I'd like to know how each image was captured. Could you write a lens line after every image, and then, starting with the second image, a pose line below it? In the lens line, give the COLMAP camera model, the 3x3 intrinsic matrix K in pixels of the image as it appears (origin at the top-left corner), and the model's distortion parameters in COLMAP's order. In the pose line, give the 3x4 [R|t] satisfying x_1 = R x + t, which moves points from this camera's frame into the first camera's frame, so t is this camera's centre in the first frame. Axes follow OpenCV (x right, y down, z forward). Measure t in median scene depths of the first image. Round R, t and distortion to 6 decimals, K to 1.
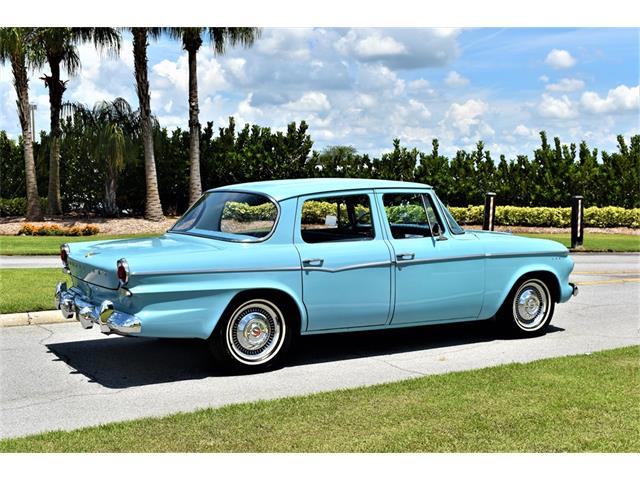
lens RADIAL K [[854.3, 0, 289.6], [0, 854.3, 240.8], [0, 0, 1]] dist [-0.044511, -0.037776]
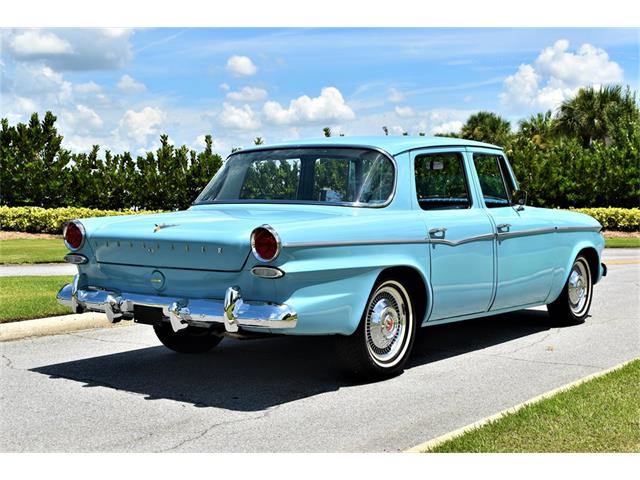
lens RADIAL K [[944.3, 0, 320.0], [0, 944.3, 240.0], [0, 0, 1]] dist [0.005760, 0.061193]
pose [[0.930829, -0.022509, 0.364761, -0.369828], [0.030518, 0.999403, -0.016206, 0.040294], [-0.364178, 0.026217, 0.930960, 0.216027]]
